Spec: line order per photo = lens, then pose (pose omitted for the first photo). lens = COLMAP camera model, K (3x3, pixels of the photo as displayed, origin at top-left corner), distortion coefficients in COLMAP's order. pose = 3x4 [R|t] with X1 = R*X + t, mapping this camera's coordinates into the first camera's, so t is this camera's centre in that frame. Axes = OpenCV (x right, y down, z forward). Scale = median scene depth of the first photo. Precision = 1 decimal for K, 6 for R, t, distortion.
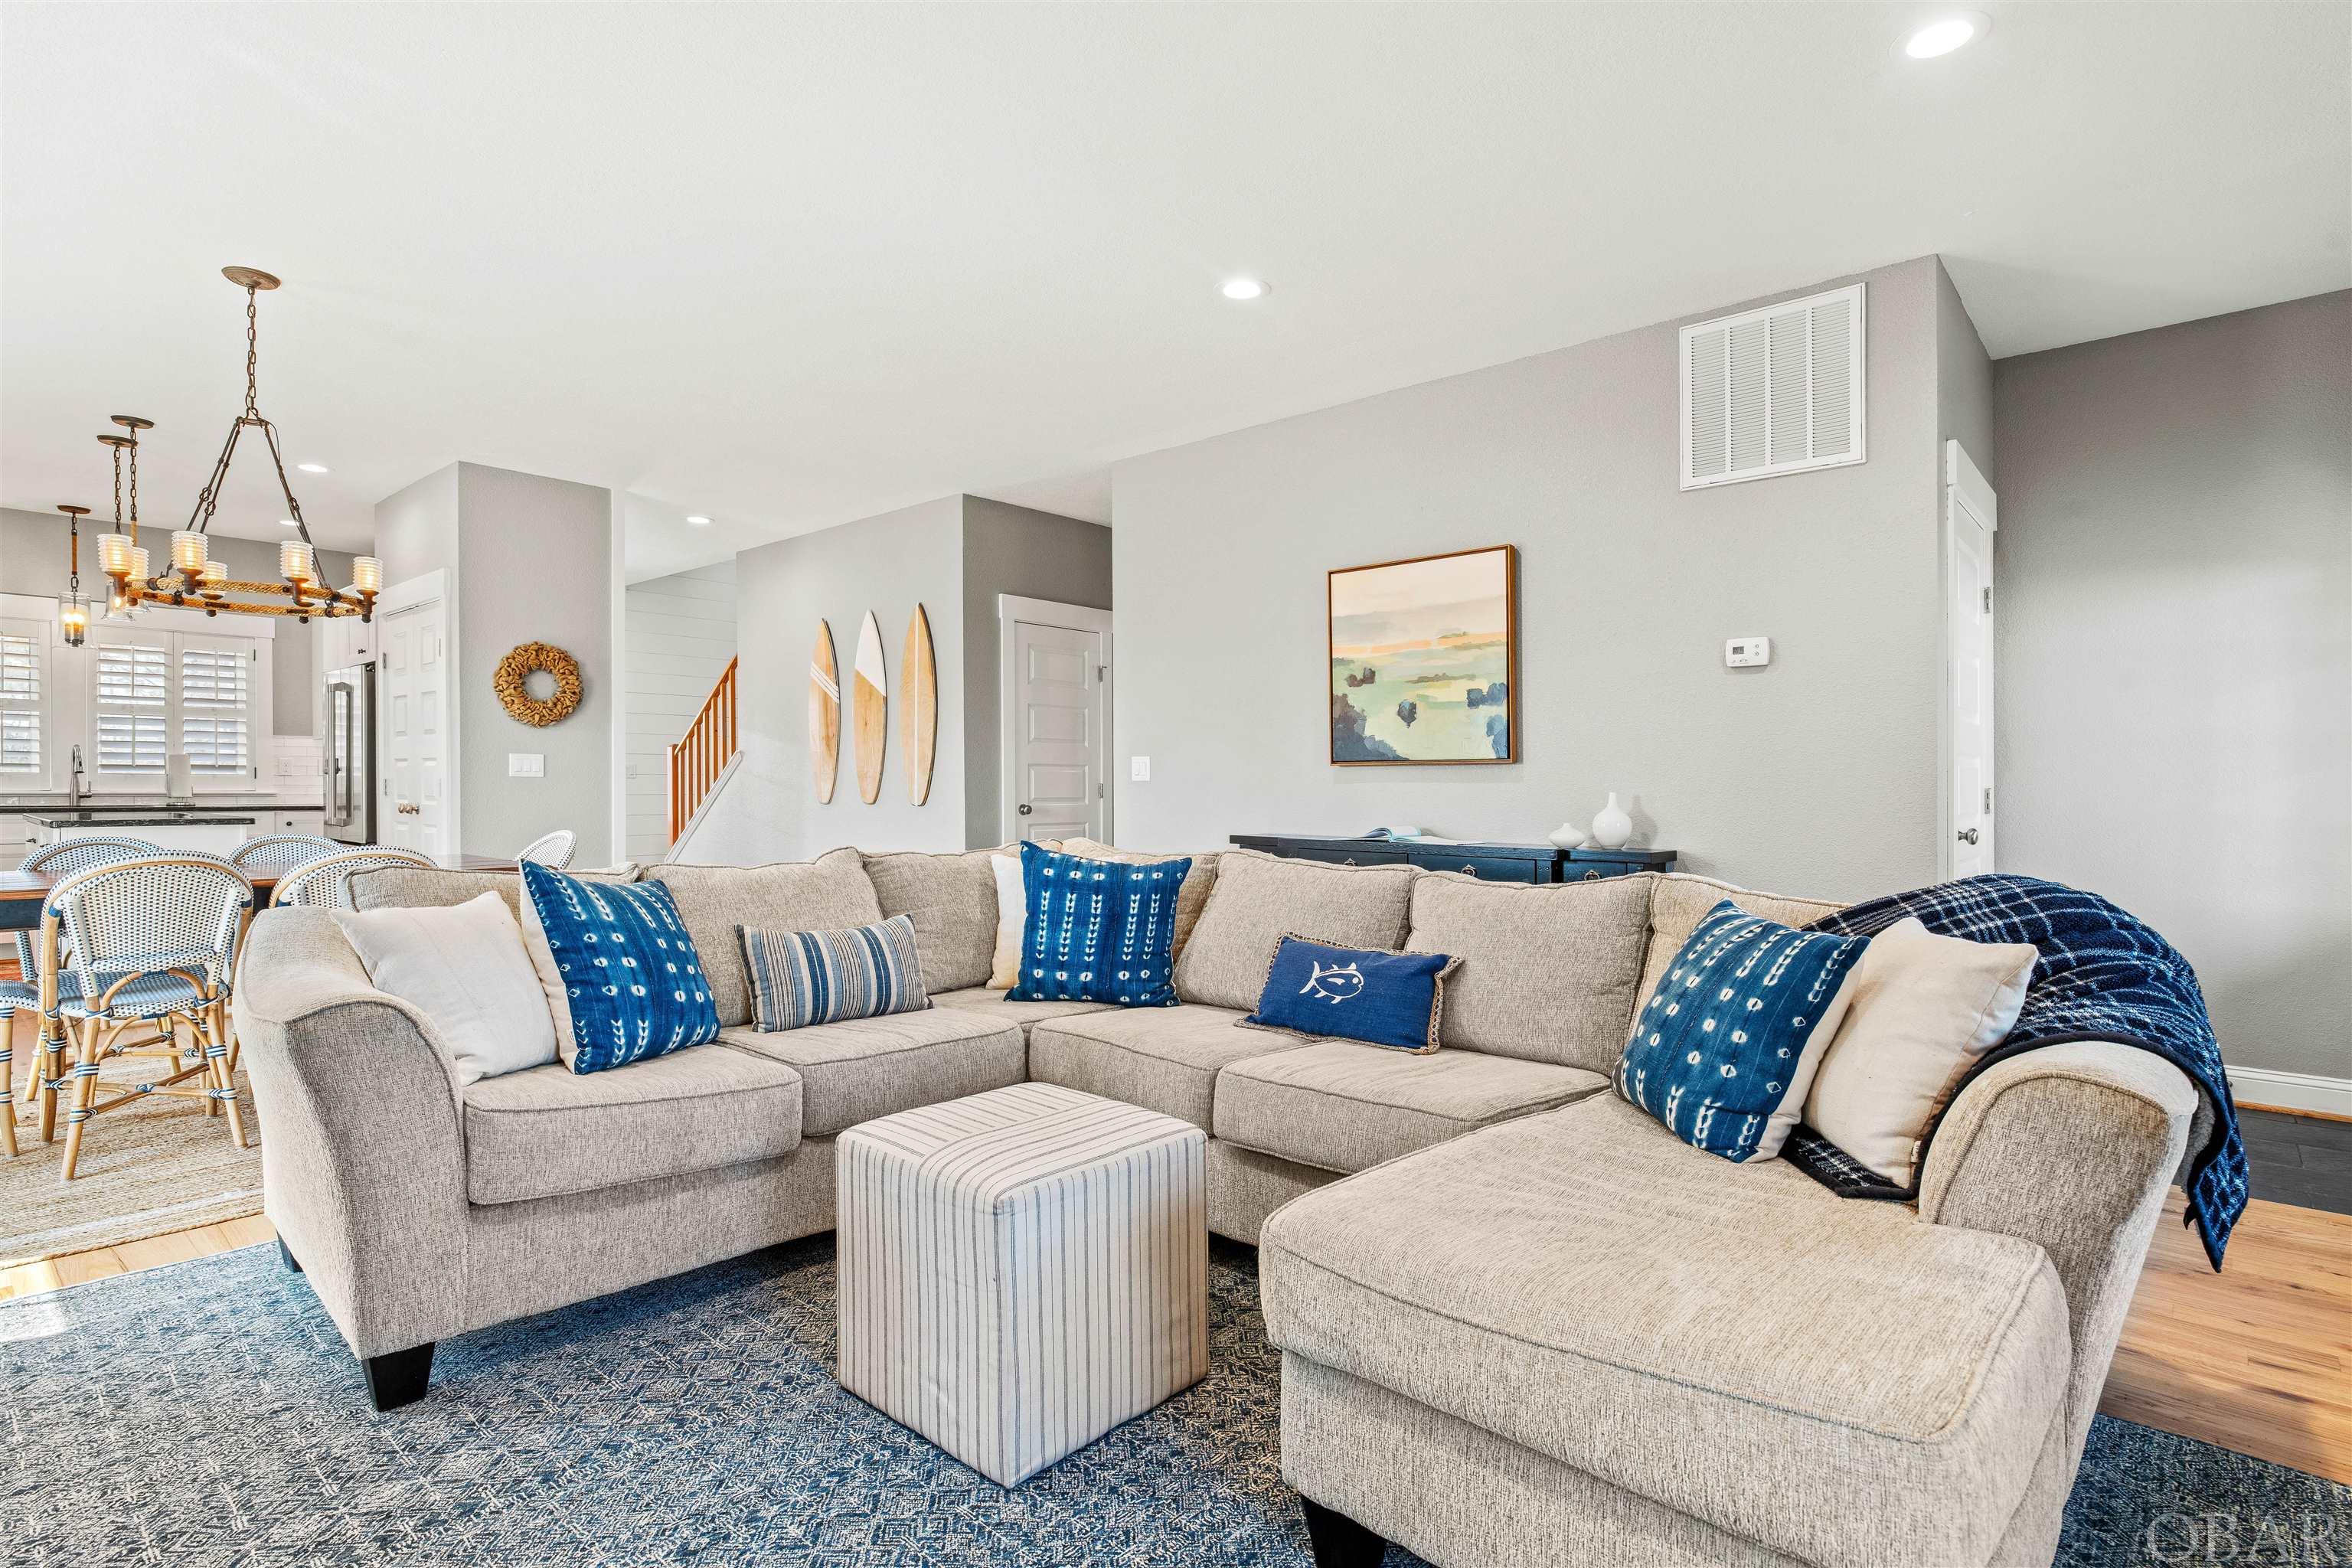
lens RADIAL K [[1174.6, 0, 1176.0], [0, 1174.6, 784.0], [0, 0, 1]] dist [0.003375, 0.000821]
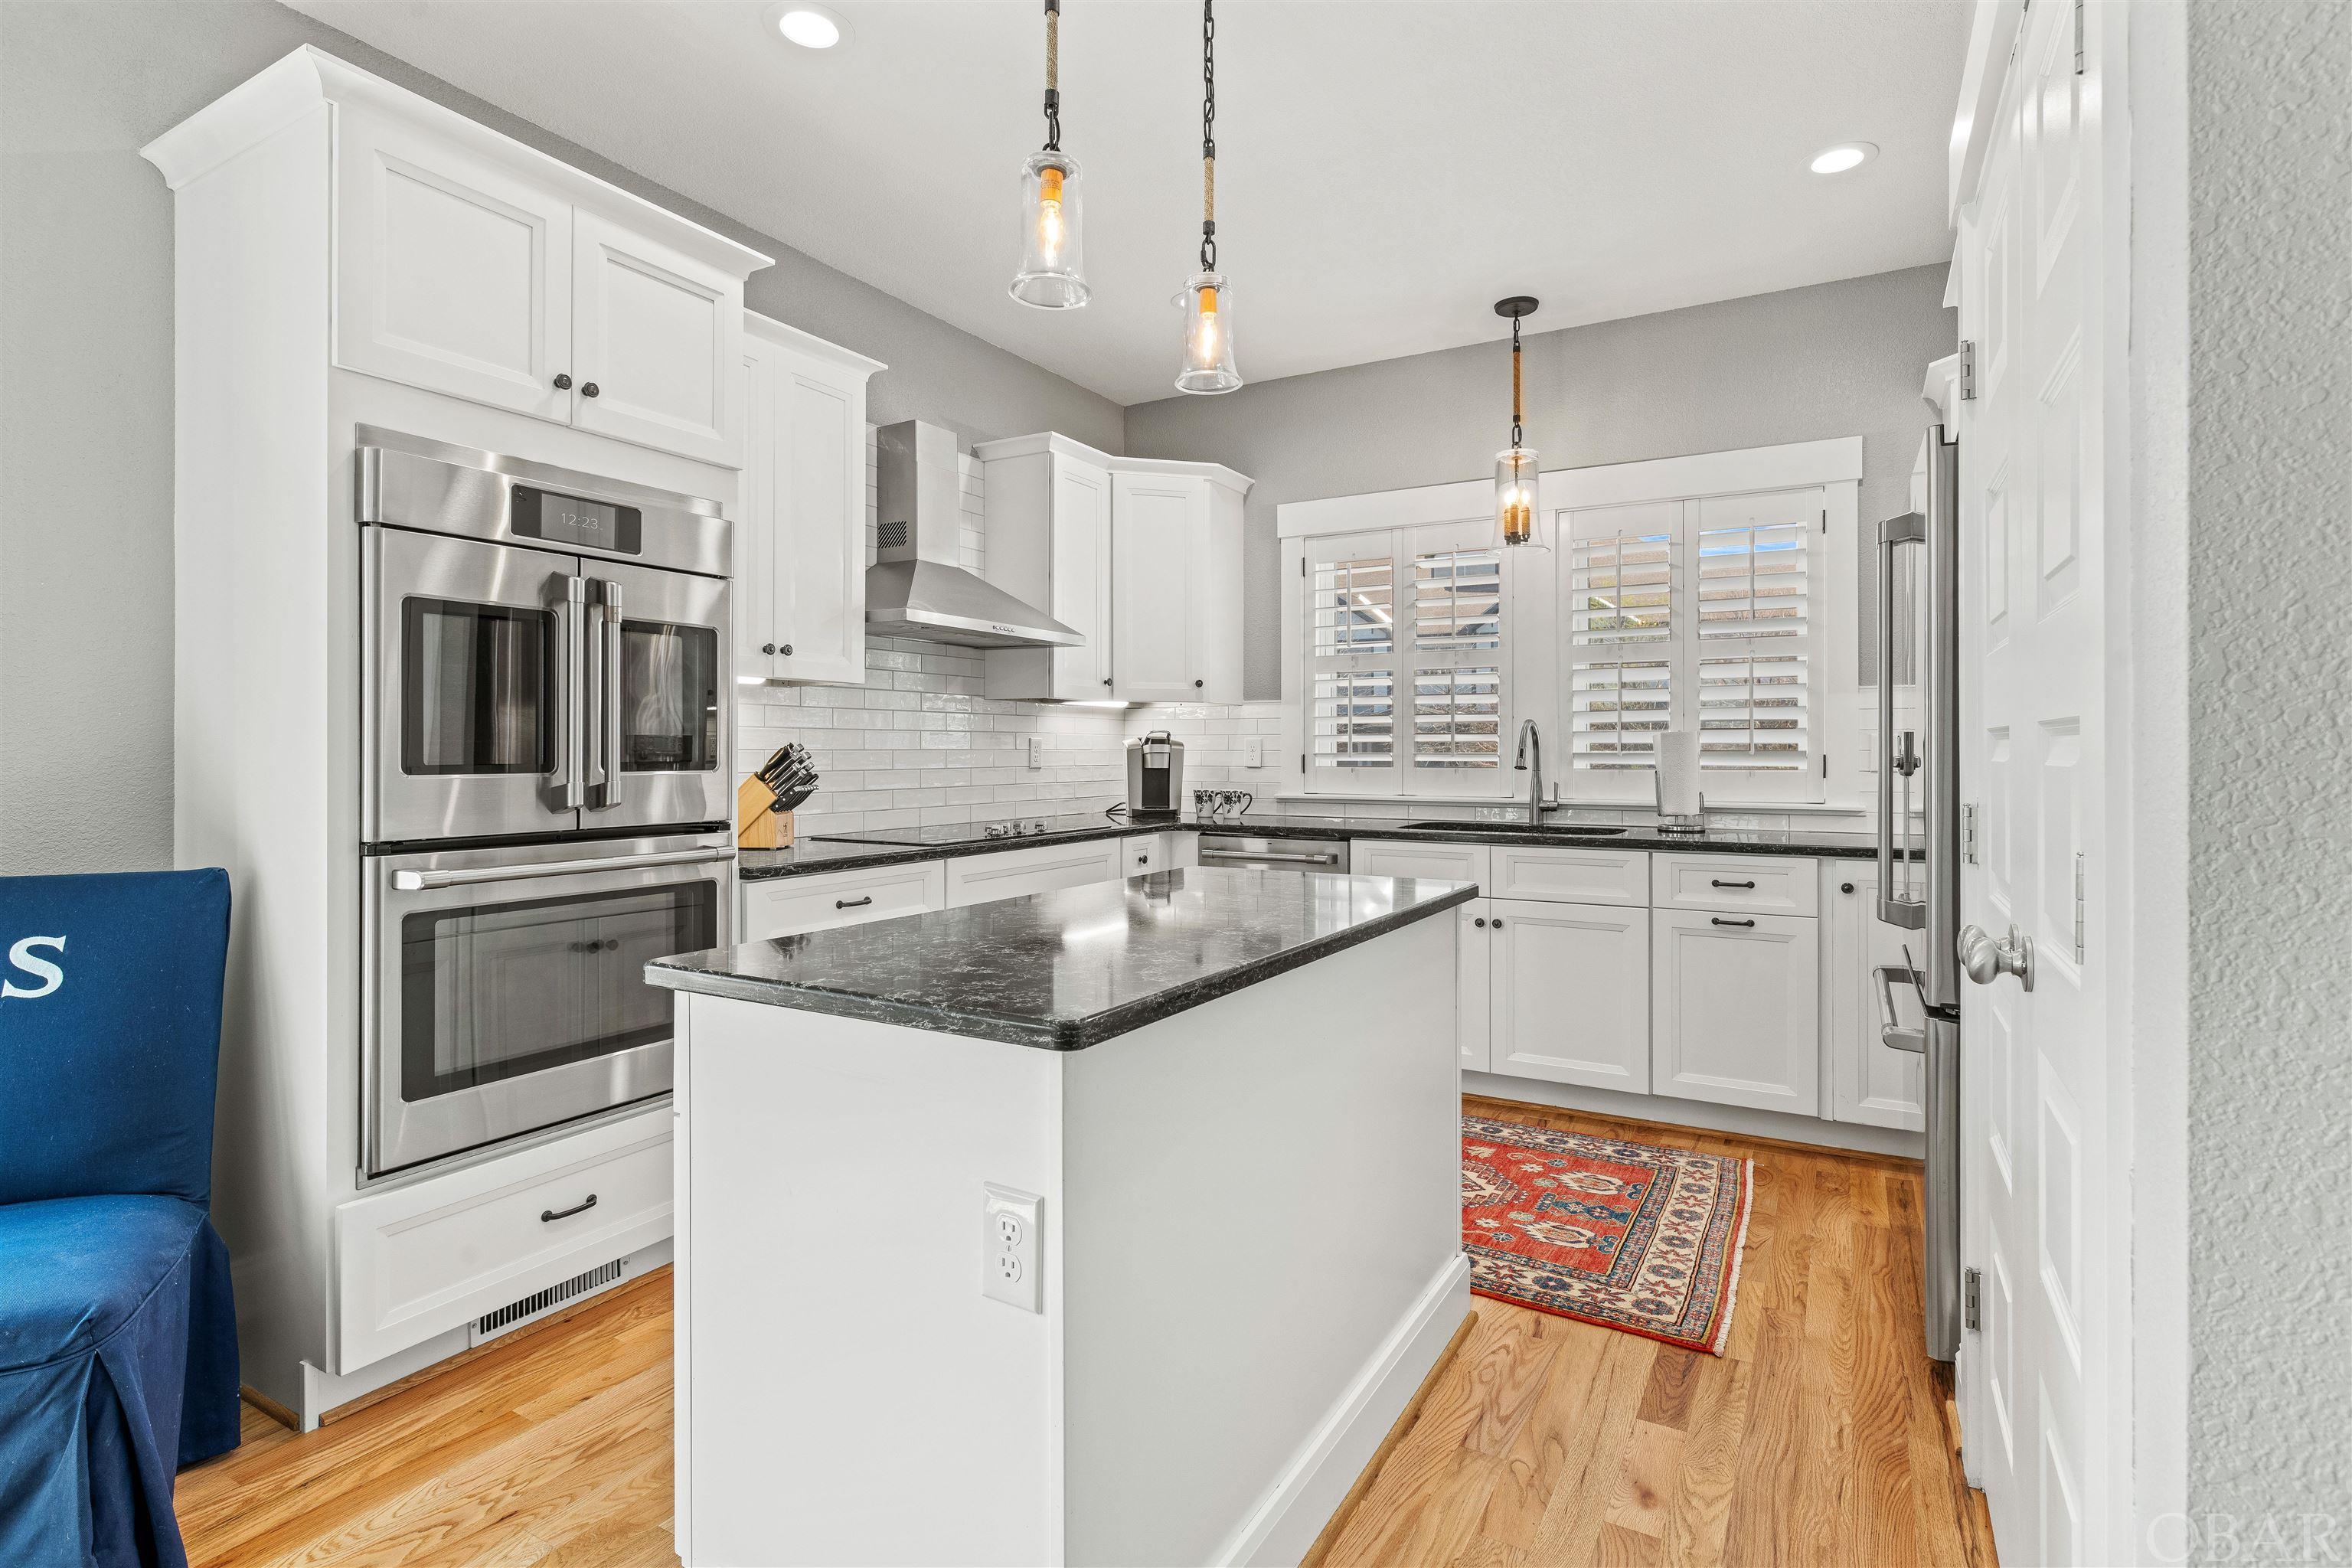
lens RADIAL K [[1144.7, 0, 1179.1], [0, 1144.7, 750.9], [0, 0, 1]] dist [-0.002095, -0.000553]
pose [[0.210920, -0.007564, -0.977474, -0.793957], [0.002481, 0.999971, -0.007202, -0.026107], [0.977500, -0.000906, 0.210933, 1.339458]]
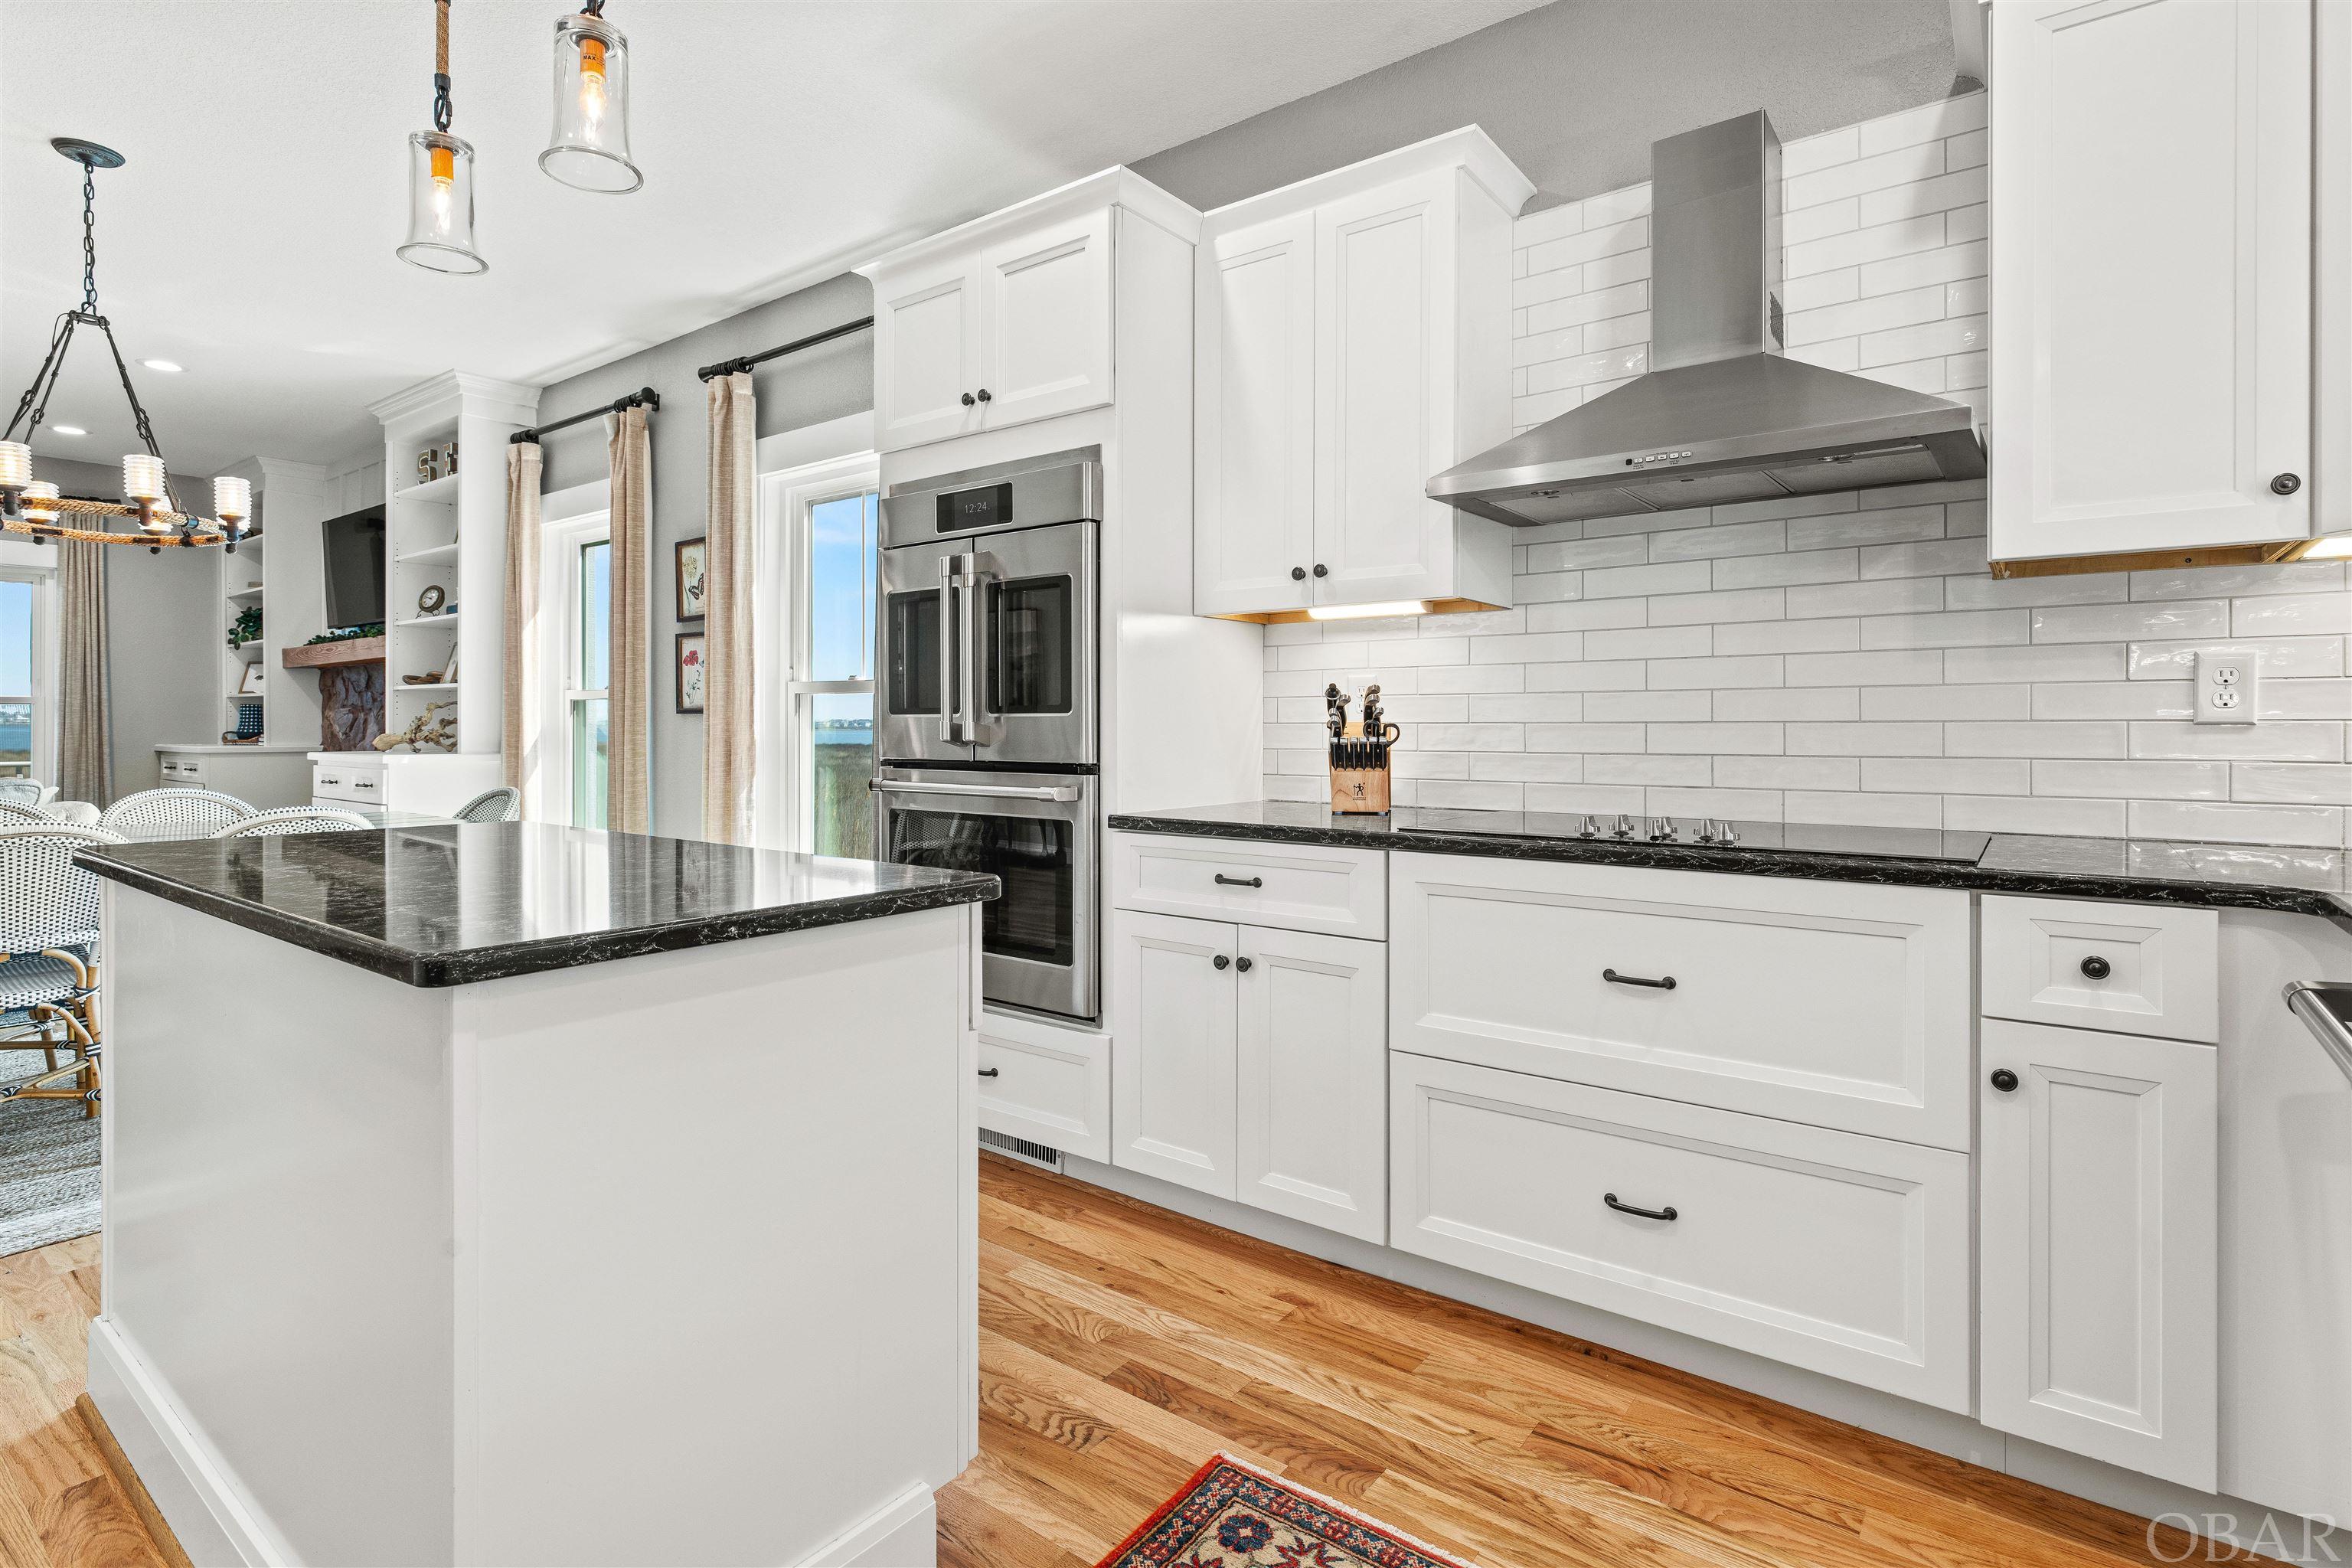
lens RADIAL K [[1164.4, 0, 1172.7], [0, 1164.4, 726.0], [0, 0, 1]] dist [-0.002123, -0.000182]
pose [[-0.996663, -0.008257, -0.081208, -1.567821], [-0.008152, 0.999965, -0.001625, -0.010821], [0.081219, -0.000958, -0.996696, 1.955377]]
